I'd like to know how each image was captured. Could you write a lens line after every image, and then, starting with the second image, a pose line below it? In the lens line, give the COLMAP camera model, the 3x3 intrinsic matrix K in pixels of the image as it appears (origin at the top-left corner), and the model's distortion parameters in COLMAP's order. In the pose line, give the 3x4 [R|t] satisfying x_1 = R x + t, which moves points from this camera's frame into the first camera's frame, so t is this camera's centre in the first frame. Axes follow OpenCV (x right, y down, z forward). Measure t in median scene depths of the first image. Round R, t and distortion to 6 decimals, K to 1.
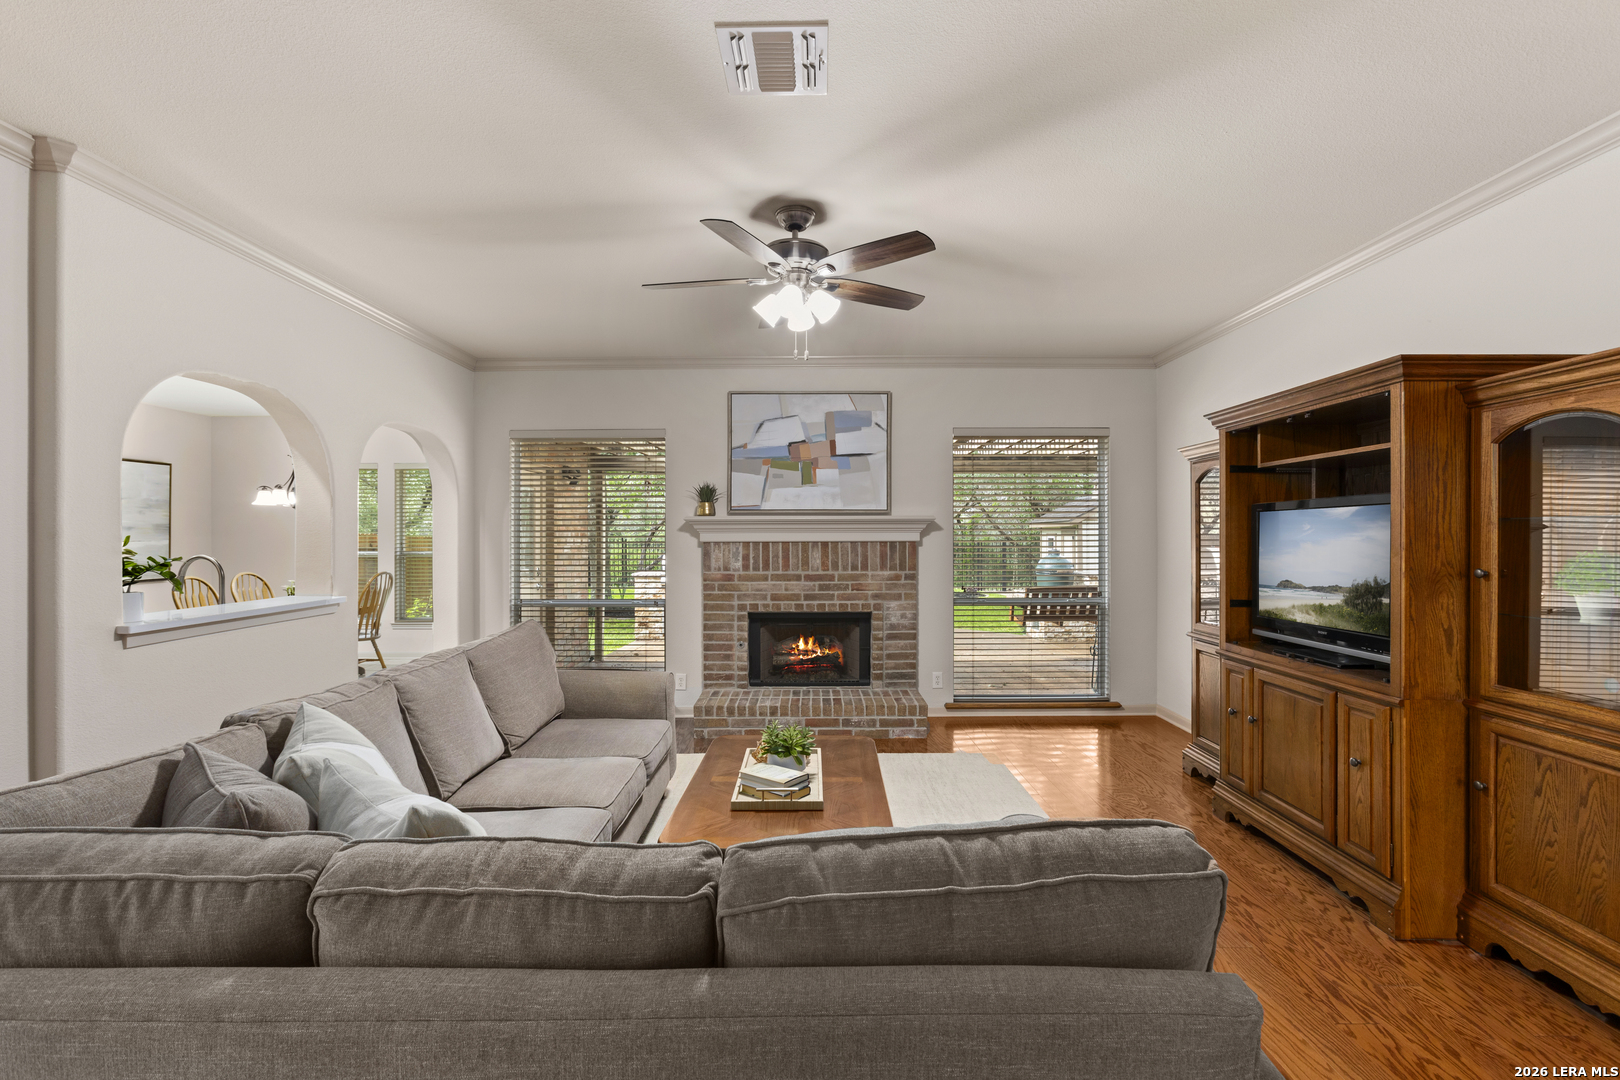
lens RADIAL K [[729.0, 0, 826.9], [0, 729.0, 537.1], [0, 0, 1]] dist [-0.015993, 0.006064]
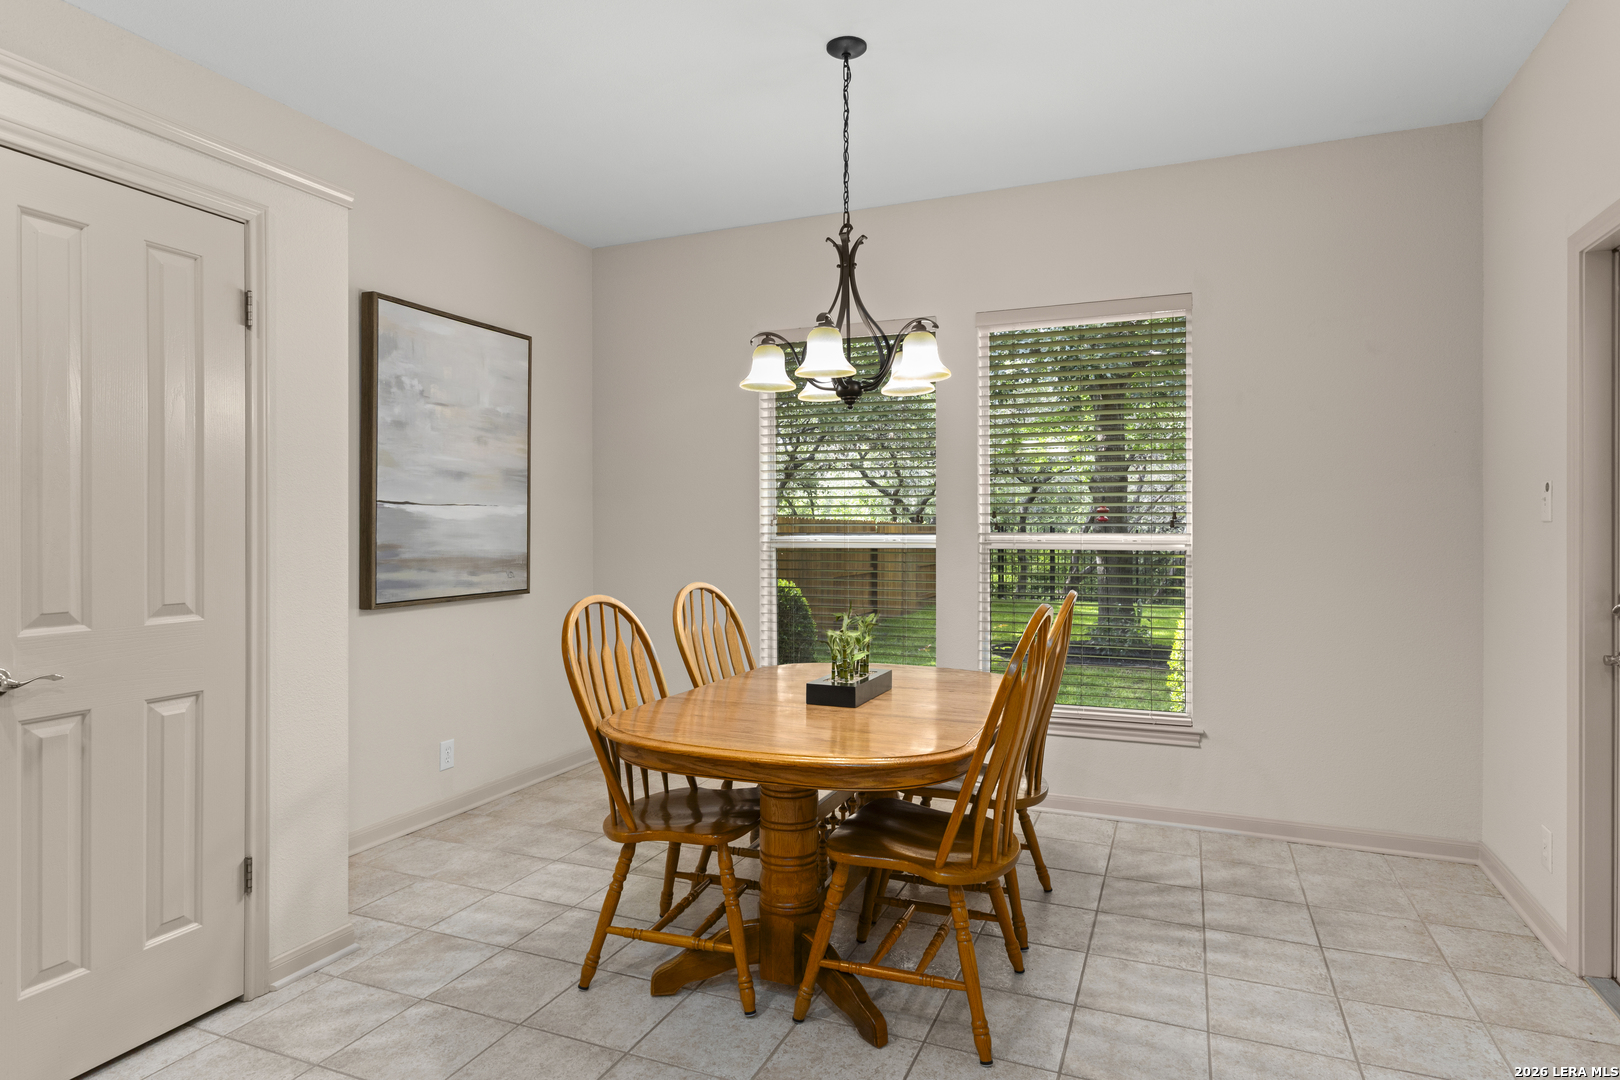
lens RADIAL K [[918.1, 0, 811.6], [0, 918.1, 530.6], [0, 0, 1]] dist [0.003432, 0.000715]
pose [[0.927818, 0.002921, -0.373022, -0.748219], [-0.000793, 0.999983, 0.005858, 0.023764], [0.373032, -0.005140, 0.927804, 0.750554]]
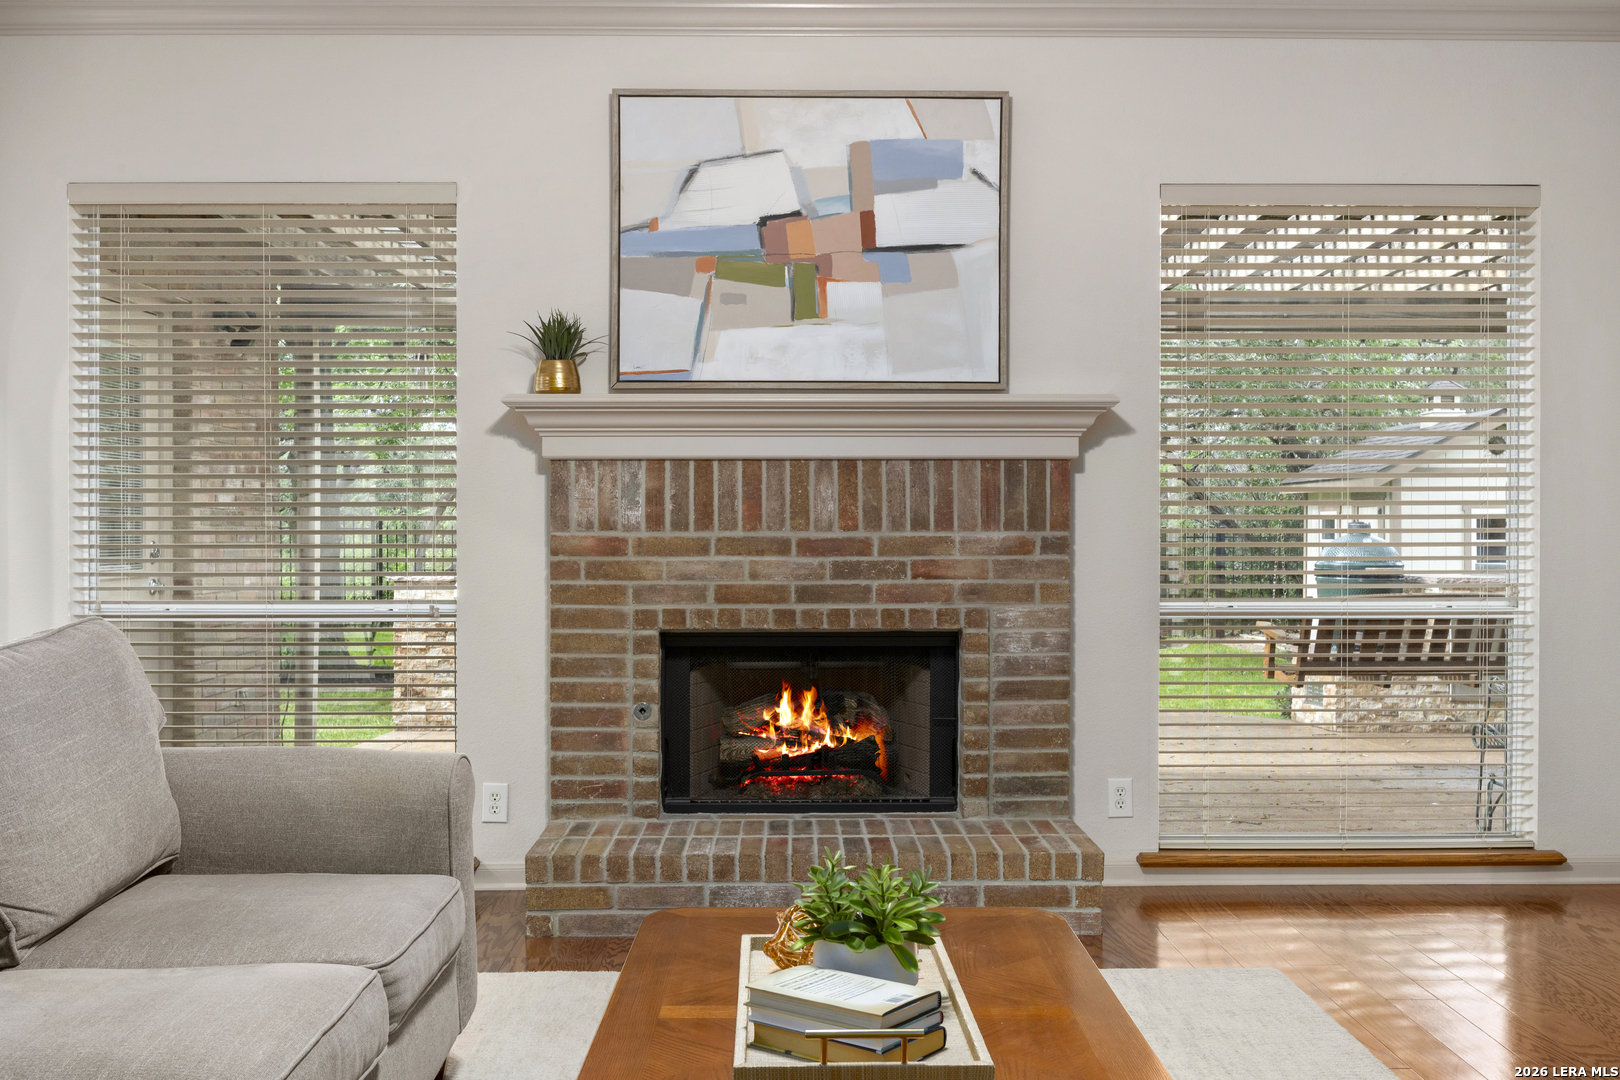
lens RADIAL K [[1594.0, 0, 855.6], [0, 1594.0, 532.4], [0, 0, 1]] dist [0.006282, 0.000000]
pose [[0.999828, 0.001965, 0.018435, -0.014877], [-0.002058, 0.999985, 0.005037, 0.043063], [-0.018425, -0.005074, 0.999817, 0.102846]]
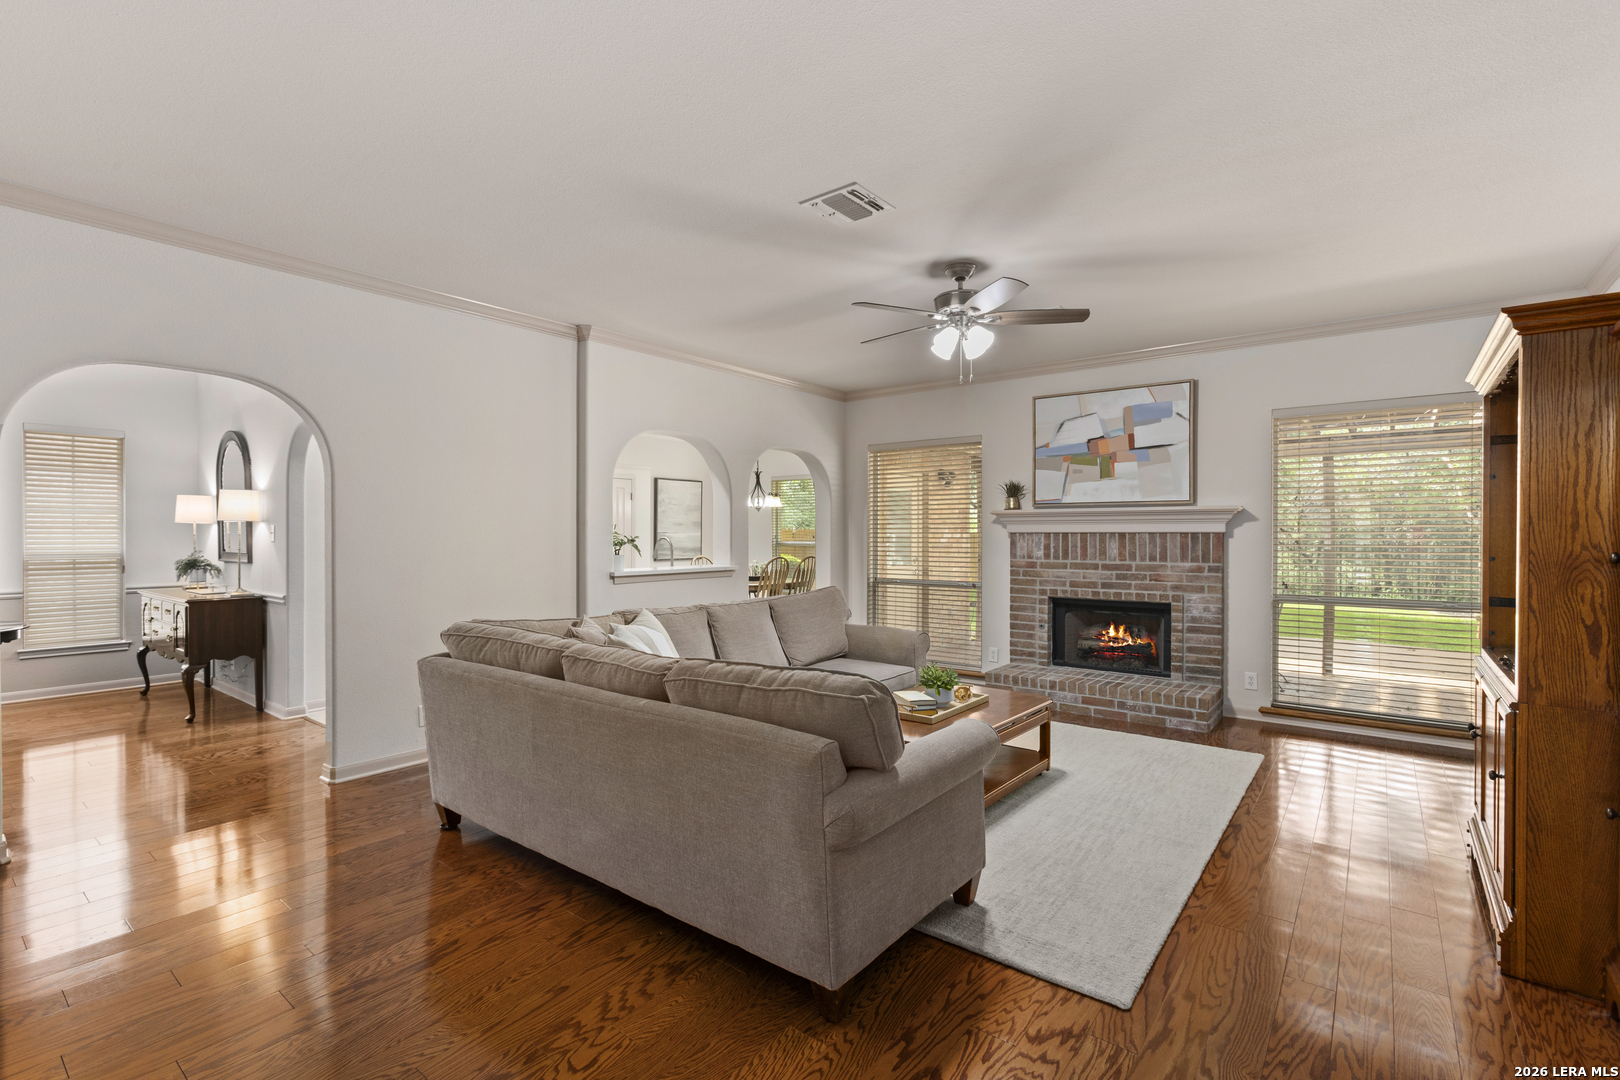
lens RADIAL K [[729.0, 0, 804.4], [0, 729.0, 543.5], [0, 0, 1]] dist [-0.015993, 0.006064]
pose [[0.787722, 0.010930, -0.615934, 0.277163], [-0.004501, 0.999918, 0.011988, 0.011300], [0.616015, -0.006671, 0.787706, -0.089837]]
